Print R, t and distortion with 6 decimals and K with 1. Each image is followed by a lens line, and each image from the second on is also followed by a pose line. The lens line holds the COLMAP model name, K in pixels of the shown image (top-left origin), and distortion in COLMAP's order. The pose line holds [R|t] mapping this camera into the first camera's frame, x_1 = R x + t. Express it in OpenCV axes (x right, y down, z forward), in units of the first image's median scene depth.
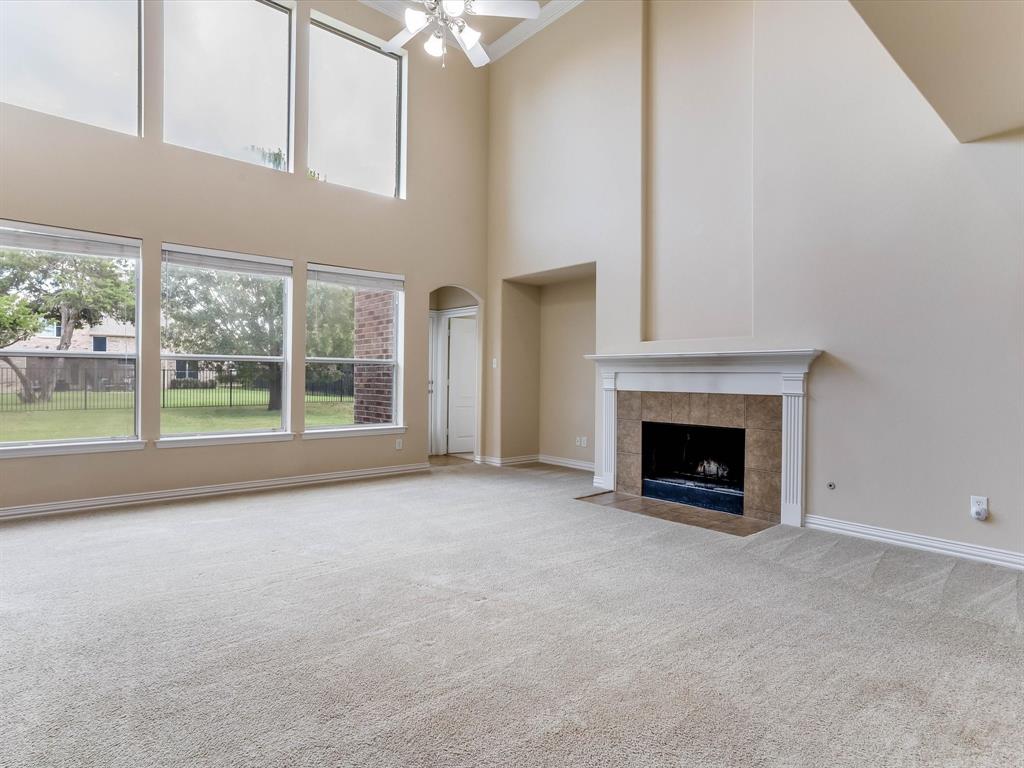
lens RADIAL K [[556.8, 0, 511.8], [0, 556.8, 378.3], [0, 0, 1]] dist [-0.035056, 0.024018]
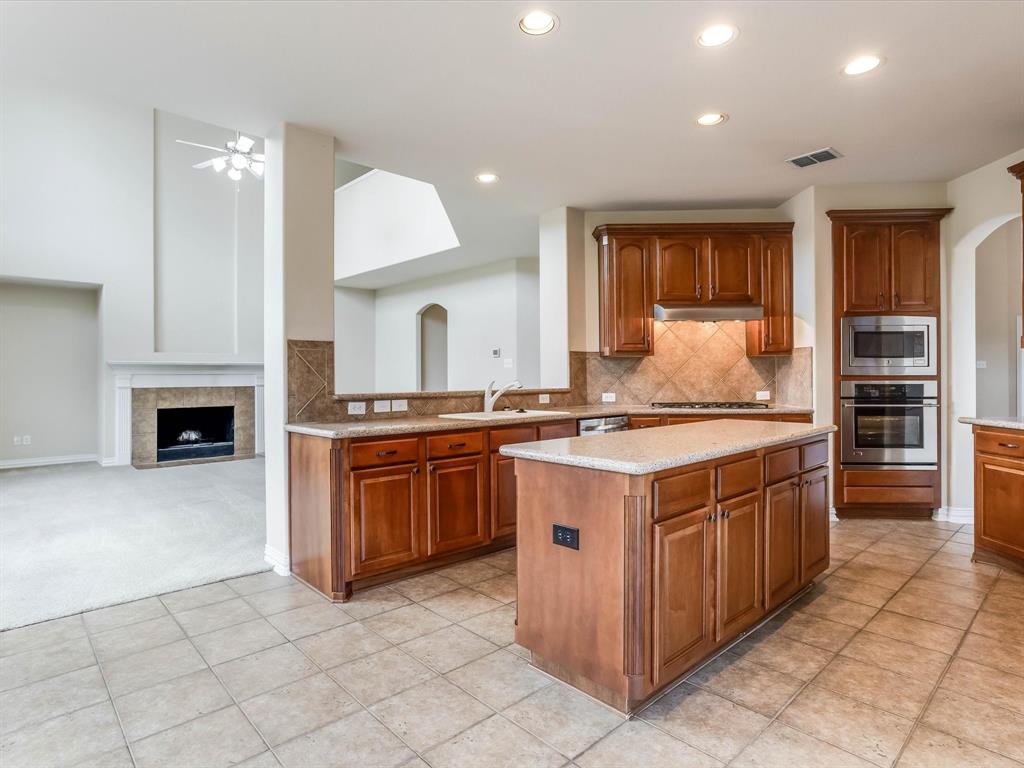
lens RADIAL K [[555.2, 0, 512.0], [0, 555.2, 384.0], [0, 0, 1]] dist [-0.037244, 0.022069]
pose [[-0.040719, -0.022089, 0.998926, -1.194736], [0.009469, 0.999702, 0.022492, -0.008834], [-0.999126, 0.010375, -0.040498, 0.157240]]
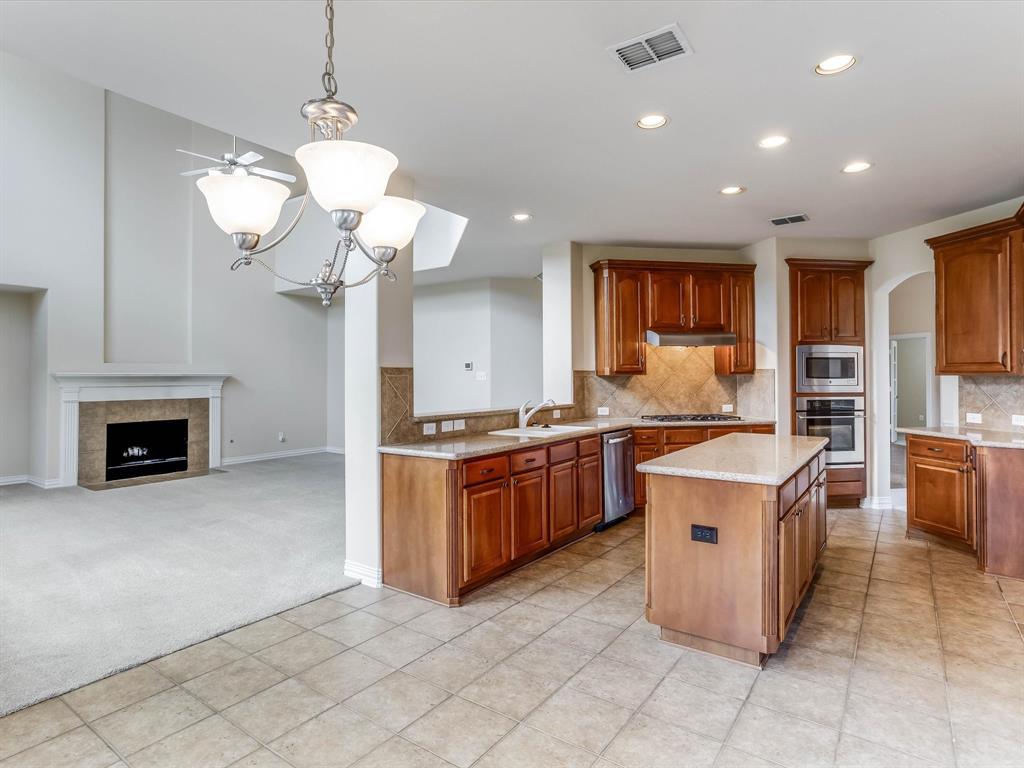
lens RADIAL K [[556.8, 0, 511.8], [0, 556.8, 378.3], [0, 0, 1]] dist [-0.035056, 0.024018]
pose [[-0.239719, -0.009669, 0.970794, -1.252705], [0.005251, 0.999923, 0.011256, -0.039858], [-0.970828, 0.007796, -0.239650, 0.385929]]
